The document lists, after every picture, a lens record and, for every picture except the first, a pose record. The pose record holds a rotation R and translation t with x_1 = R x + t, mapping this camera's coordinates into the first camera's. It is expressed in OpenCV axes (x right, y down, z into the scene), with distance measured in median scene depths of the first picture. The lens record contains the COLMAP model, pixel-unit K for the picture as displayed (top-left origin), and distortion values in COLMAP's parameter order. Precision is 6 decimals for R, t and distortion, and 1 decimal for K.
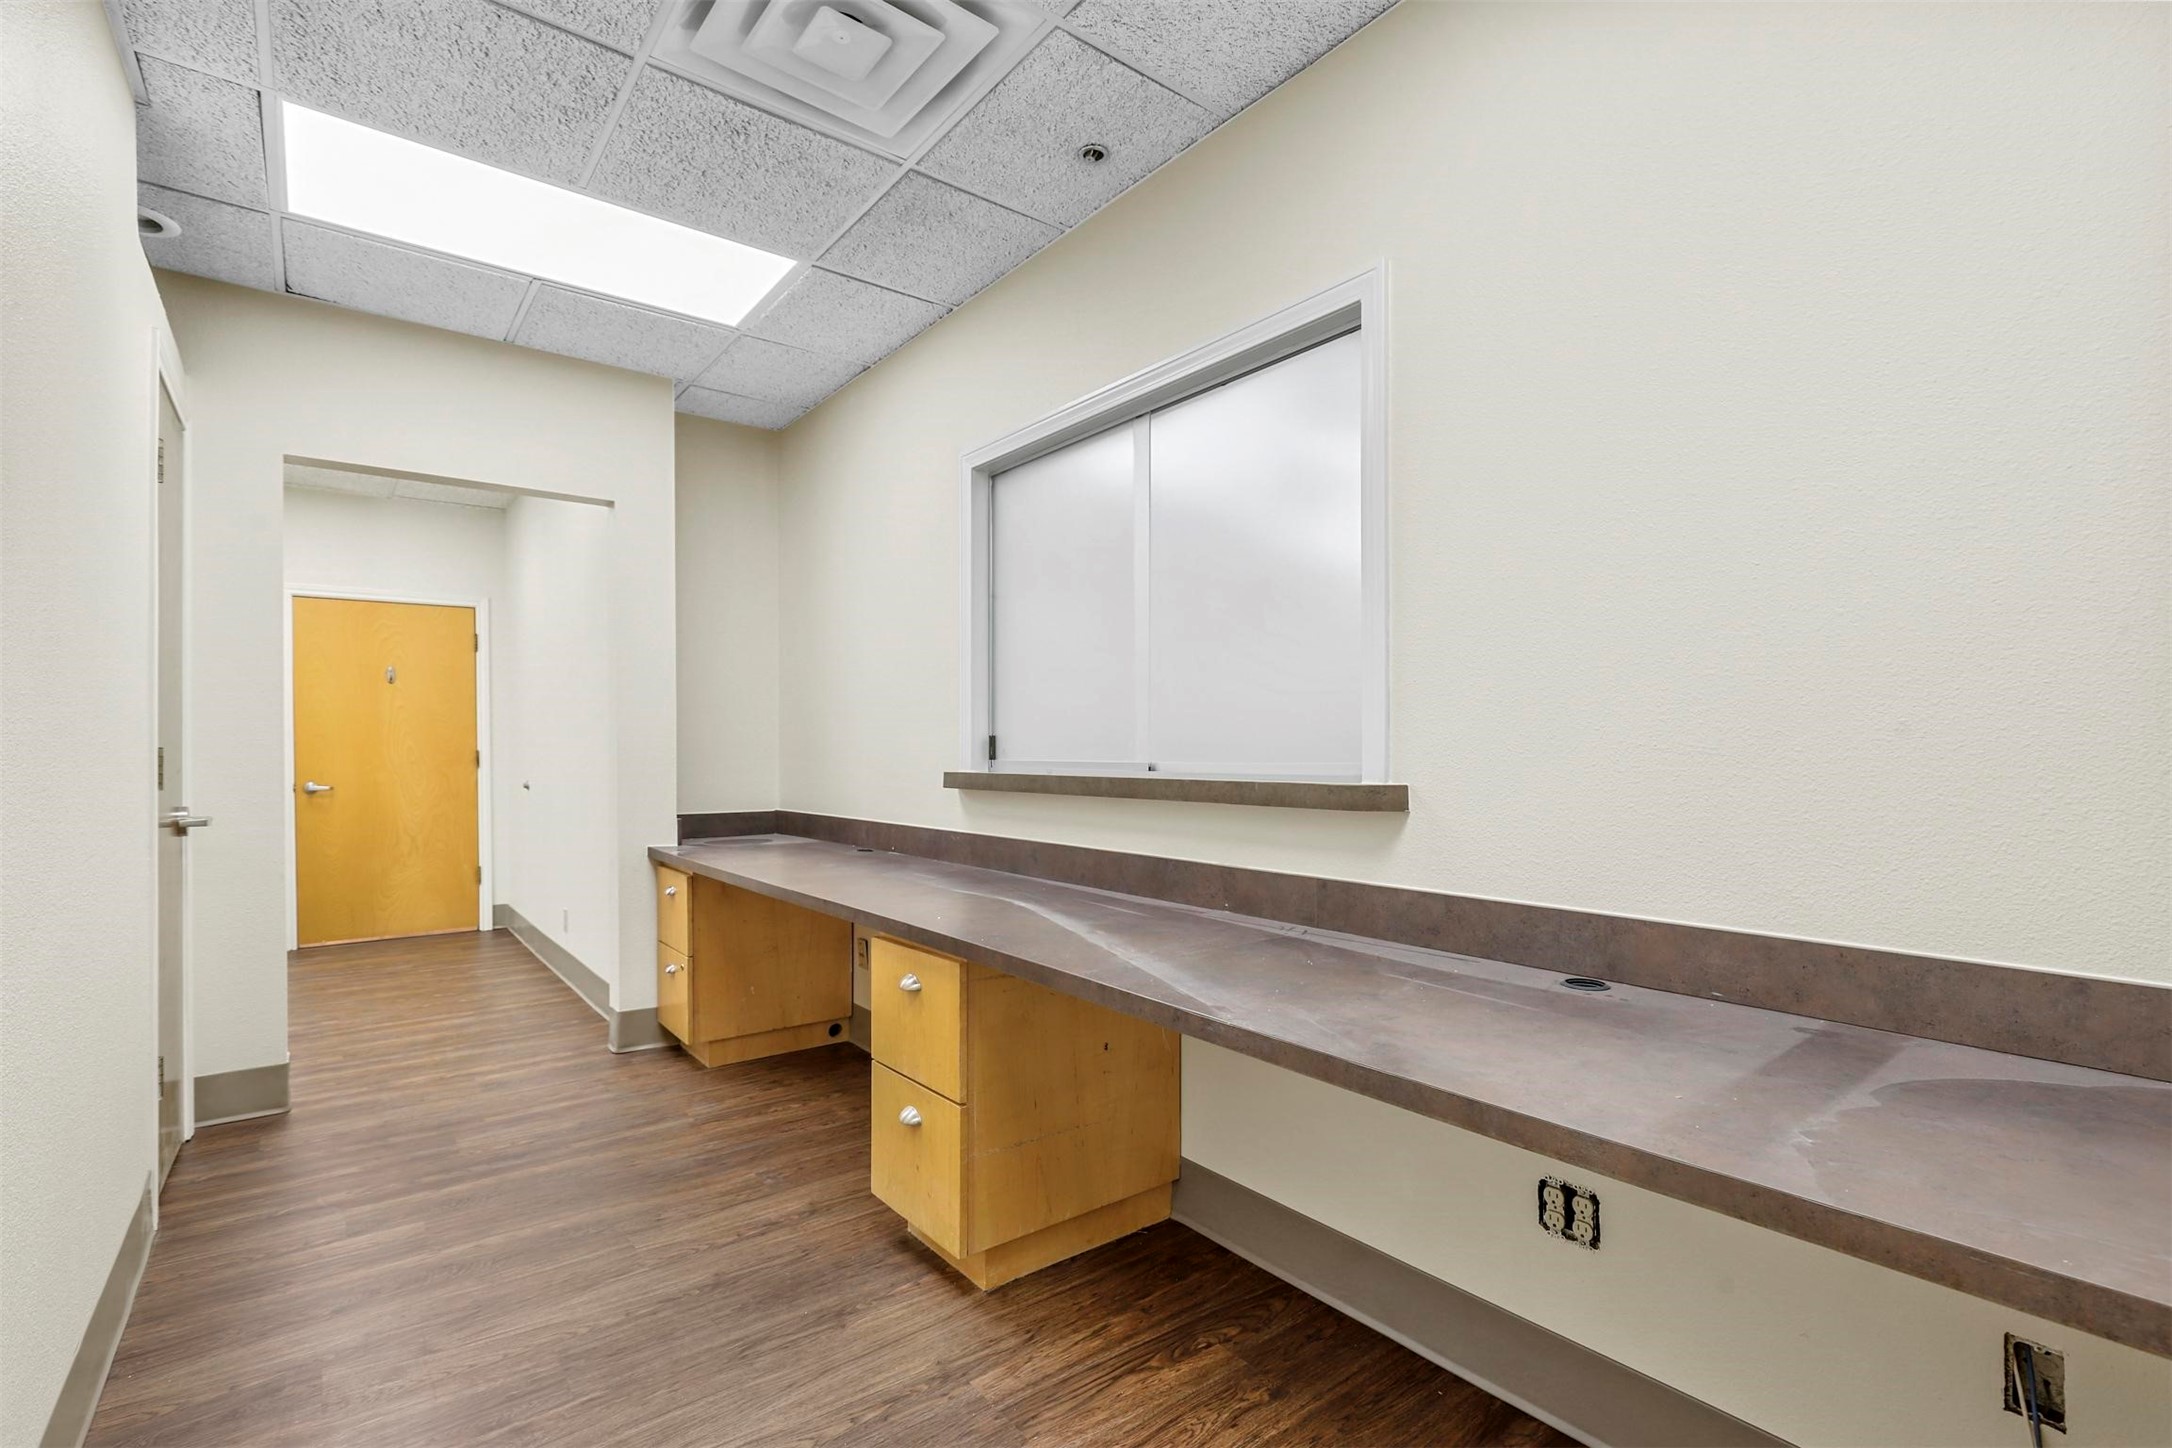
lens RADIAL K [[987.7, 0, 1089.3], [0, 987.7, 759.9], [0, 0, 1]] dist [0.000953, -0.002266]
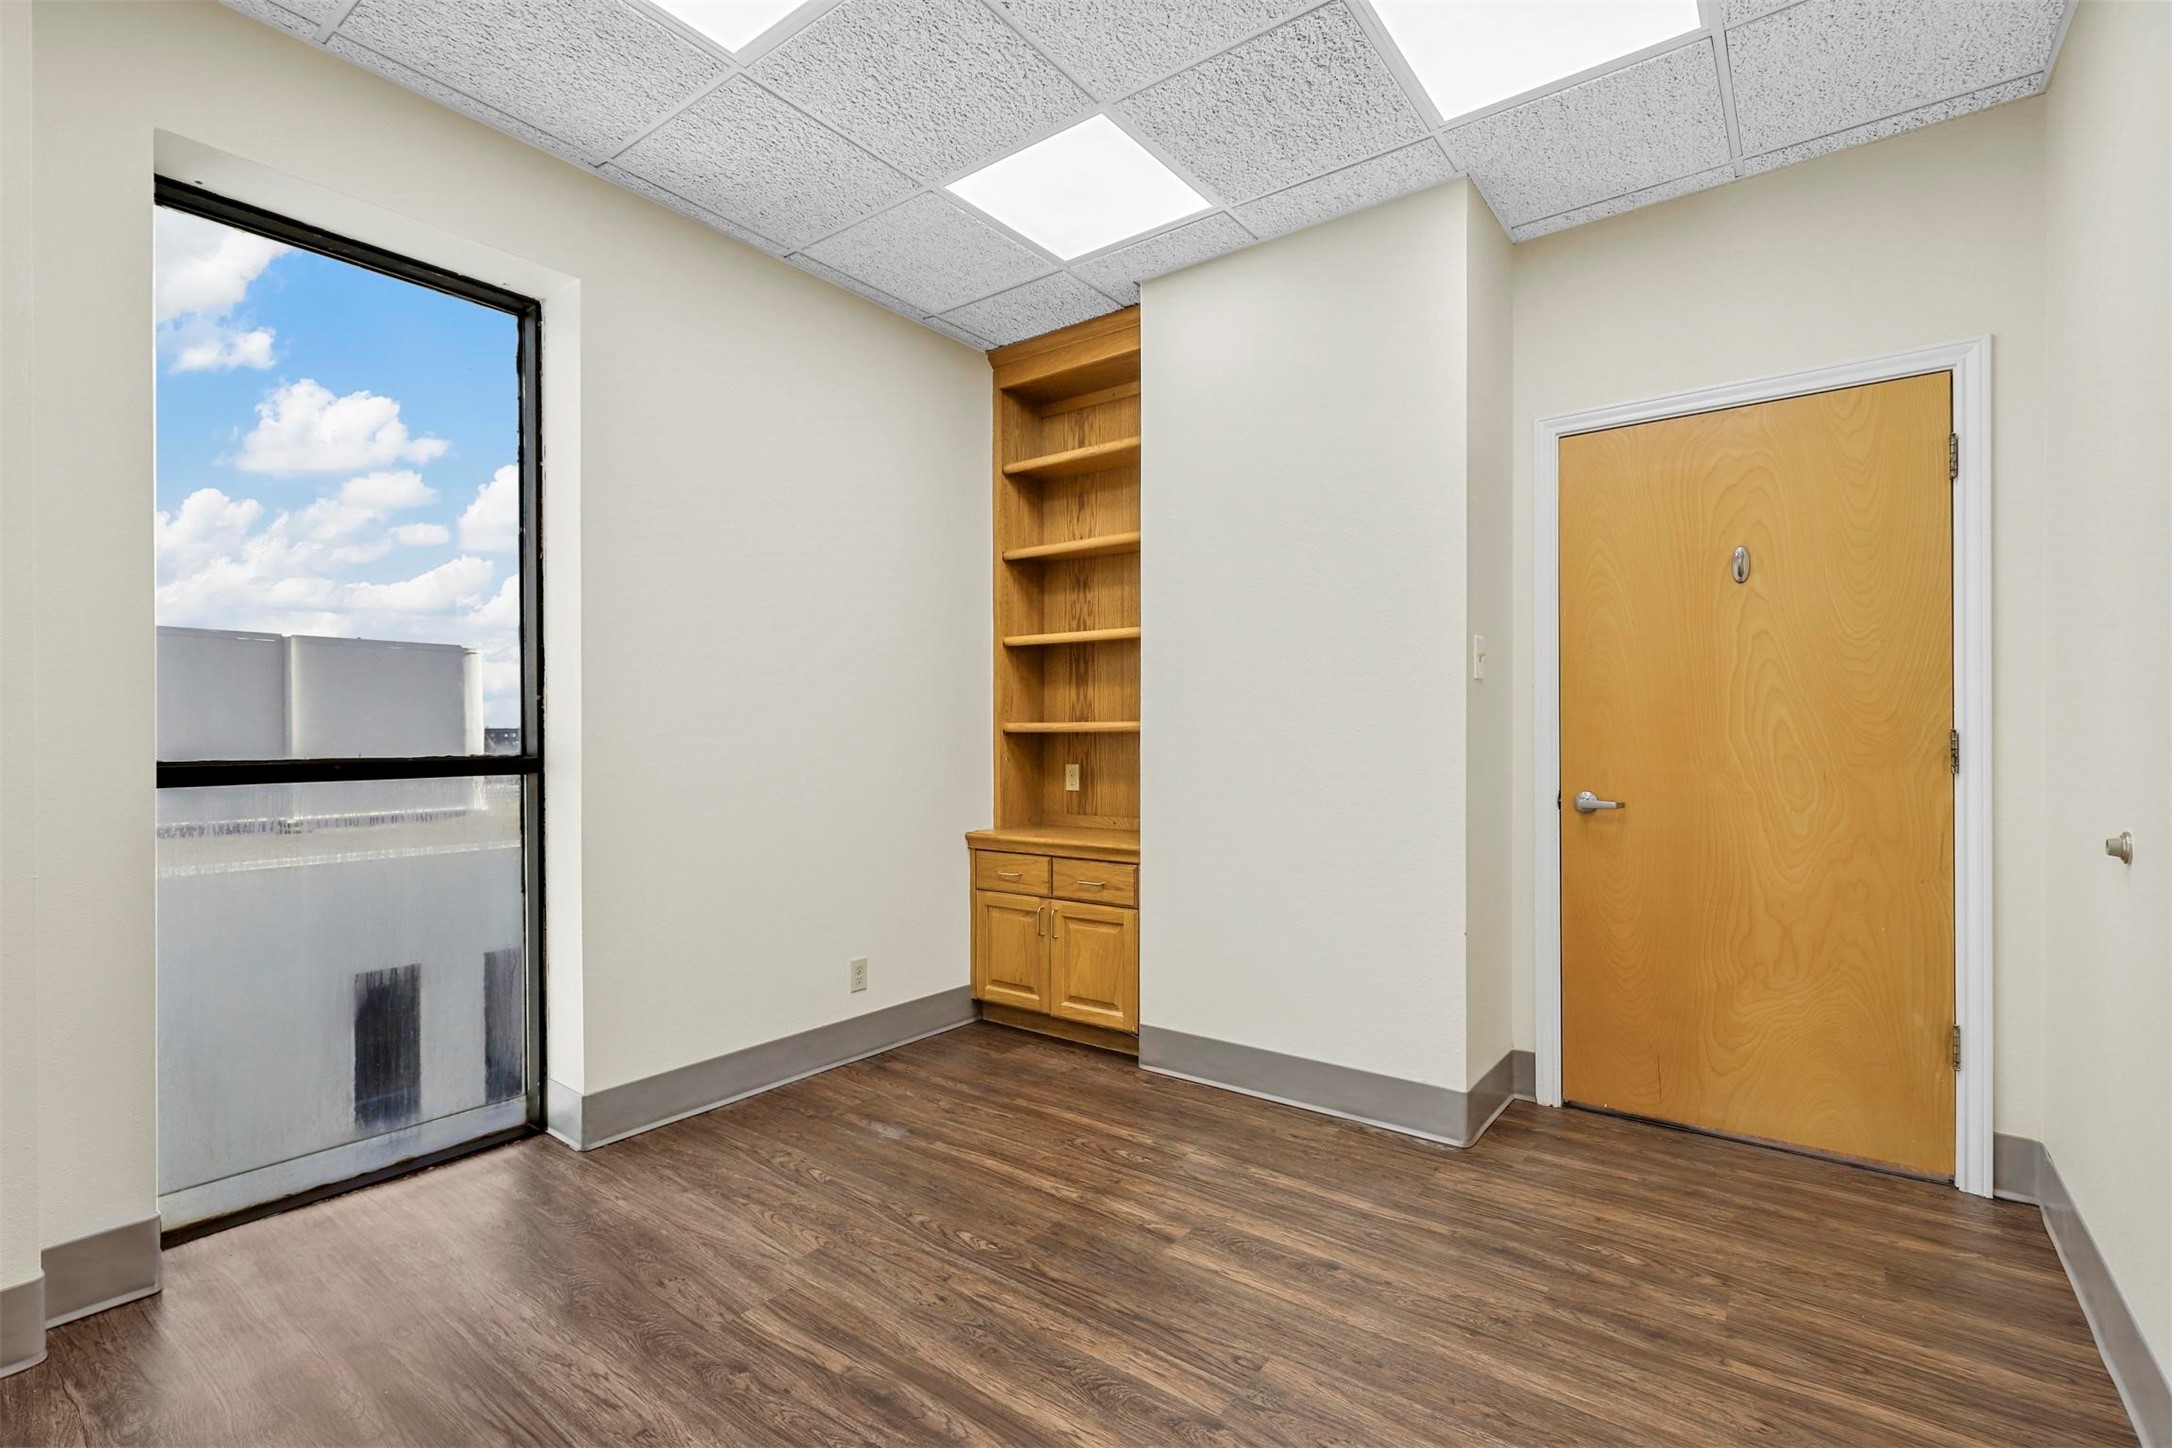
lens RADIAL K [[987.7, 0, 1078.4], [0, 987.7, 734.2], [0, 0, 1]] dist [0.000953, -0.002266]
pose [[0.257990, 0.004870, -0.966135, -0.333517], [-0.011729, 0.999929, 0.001909, -0.004803], [0.966076, 0.010840, 0.258029, 0.568419]]
